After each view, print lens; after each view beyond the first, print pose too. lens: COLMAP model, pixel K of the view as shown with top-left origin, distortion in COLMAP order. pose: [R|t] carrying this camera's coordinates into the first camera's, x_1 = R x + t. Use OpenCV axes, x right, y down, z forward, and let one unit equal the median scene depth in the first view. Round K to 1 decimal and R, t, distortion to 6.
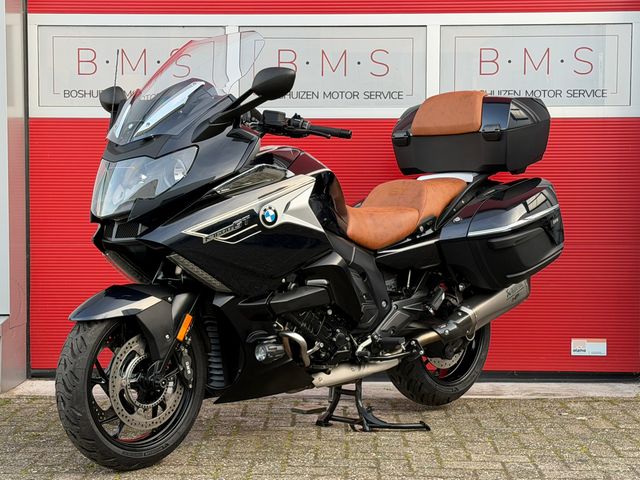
lens RADIAL K [[1257.3, 0, 319.3], [0, 1257.3, 250.5], [0, 0, 1]] dist [0.130767, 0.000000]
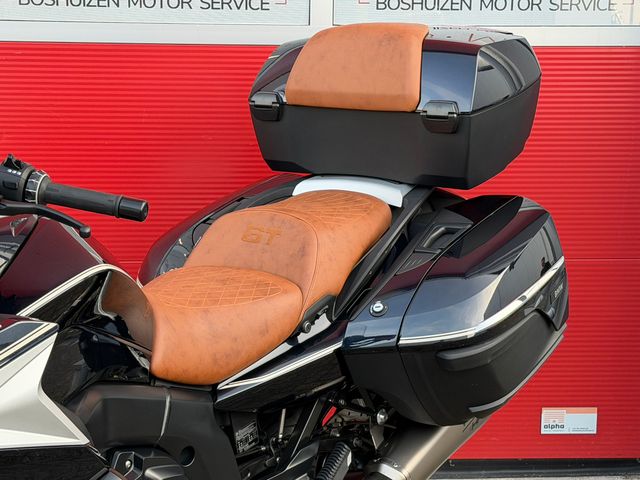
lens RADIAL K [[1257.3, 0, 315.3], [0, 1257.3, 250.6], [0, 0, 1]] dist [0.130767, 0.000000]
pose [[0.994799, -0.010247, 0.101337, 0.034630], [-0.006285, 0.986855, 0.161484, -0.131235], [-0.101660, -0.161281, 0.981659, 0.523114]]
